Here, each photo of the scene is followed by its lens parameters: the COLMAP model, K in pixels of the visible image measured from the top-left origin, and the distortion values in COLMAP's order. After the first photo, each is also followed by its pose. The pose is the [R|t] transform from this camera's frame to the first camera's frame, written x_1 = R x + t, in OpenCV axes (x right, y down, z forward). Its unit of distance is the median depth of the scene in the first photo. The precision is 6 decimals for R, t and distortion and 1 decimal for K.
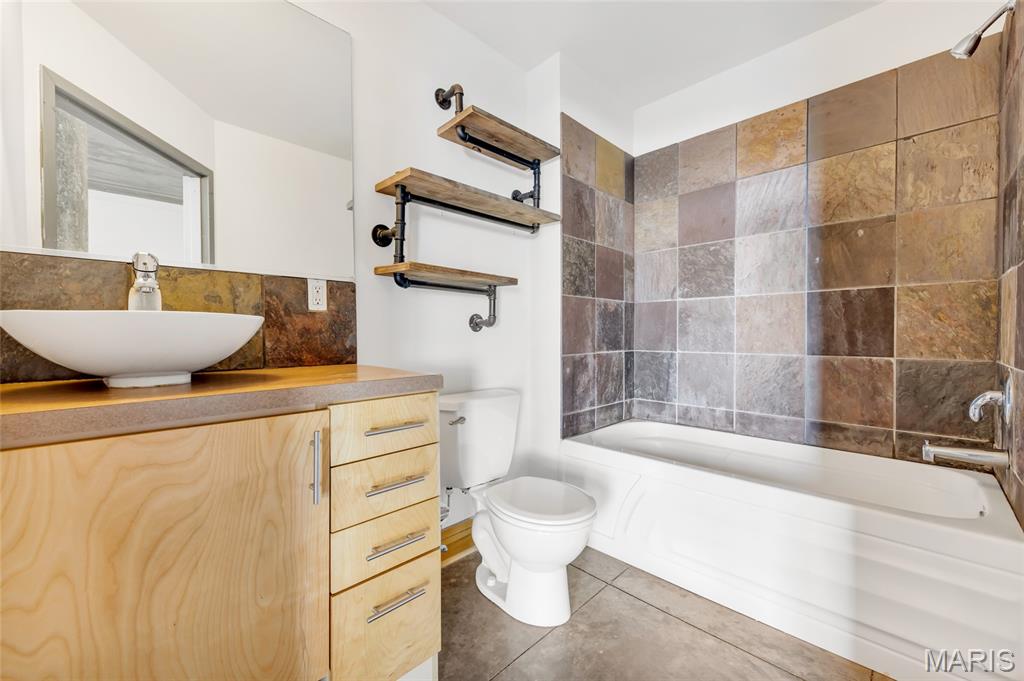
lens RADIAL K [[405.7, 0, 512.0], [0, 405.7, 340.5], [0, 0, 1]] dist [0.002534, 0.000071]
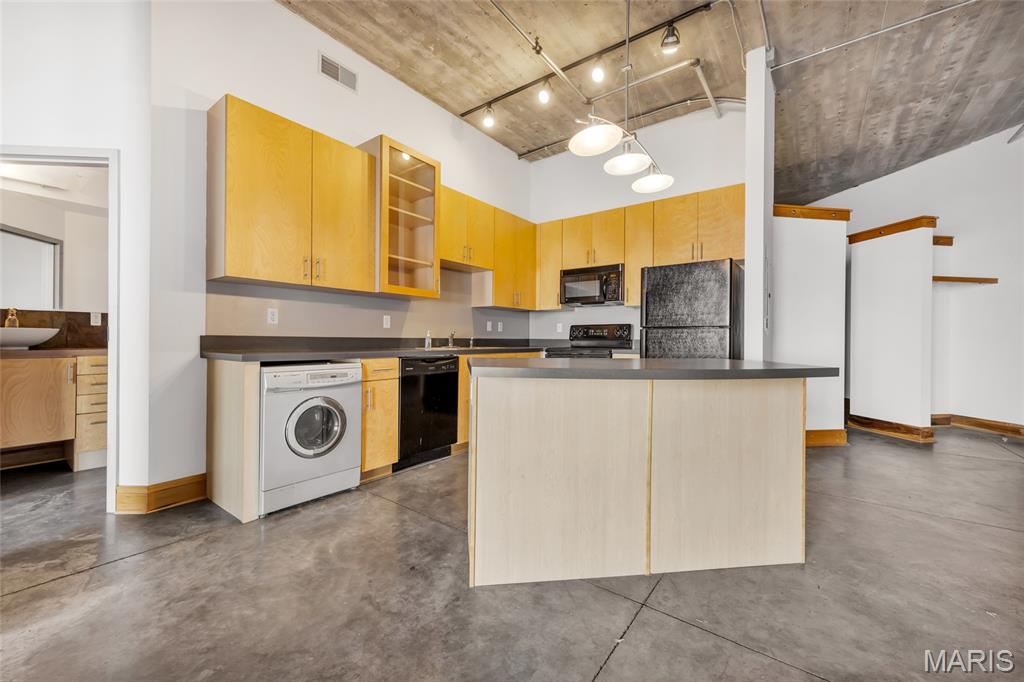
lens RADIAL K [[403.6, 0, 512.8], [0, 403.6, 339.8], [0, 0, 1]] dist [0.007208, -0.000200]
pose [[0.989490, 0.009825, 0.144267, 1.685475], [-0.008143, 0.999892, -0.012240, 0.022997], [-0.144372, 0.010937, 0.989463, -1.821244]]
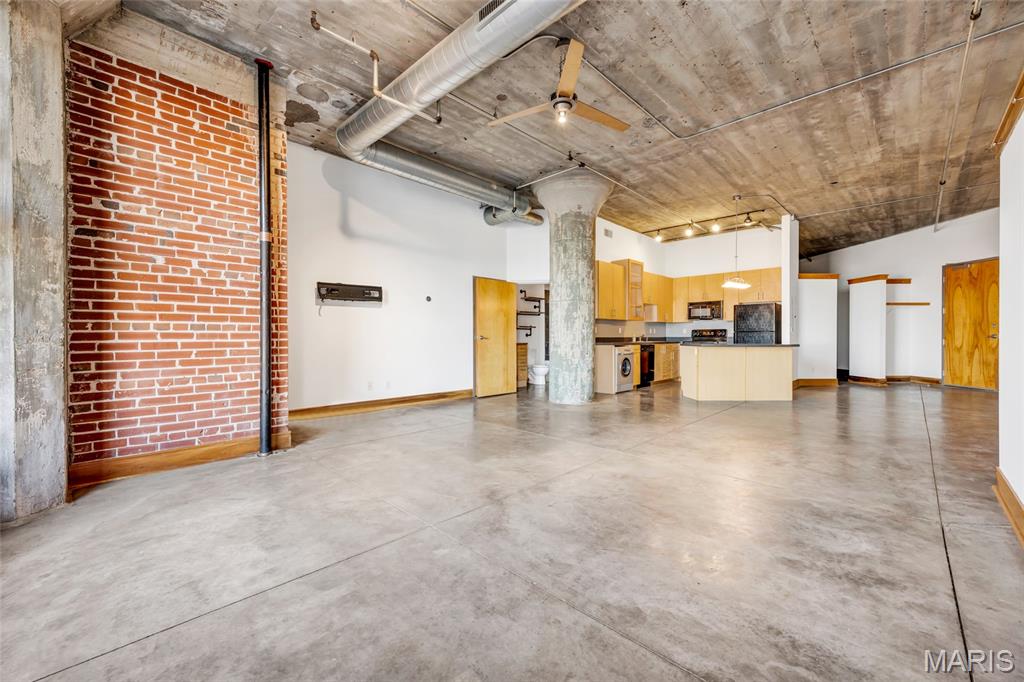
lens RADIAL K [[407.4, 0, 513.9], [0, 407.4, 339.6], [0, 0, 1]] dist [0.006716, -0.000548]
pose [[0.999864, -0.000988, 0.016486, -0.443982], [0.001127, 0.999964, -0.008421, 0.068744], [-0.016477, 0.008438, 0.999829, -5.276670]]
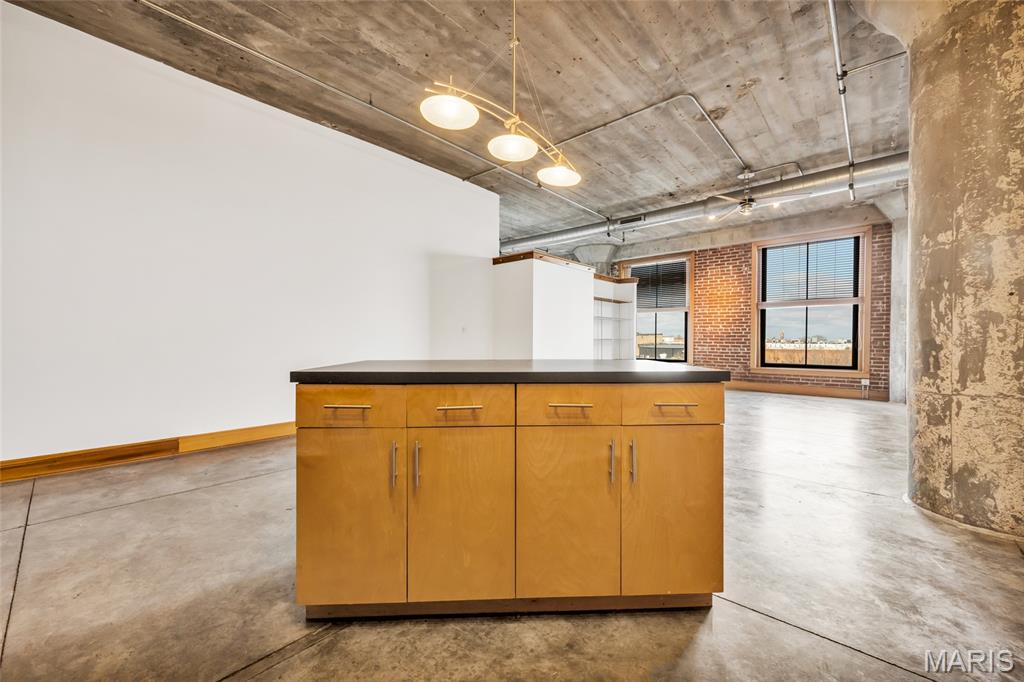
lens RADIAL K [[403.8, 0, 514.2], [0, 403.8, 344.9], [0, 0, 1]] dist [0.007149, -0.000093]
pose [[-0.998238, -0.001503, -0.059313, 2.354626], [-0.002941, 0.999704, 0.024158, -0.014253], [0.059259, 0.024290, -0.997947, 0.842050]]
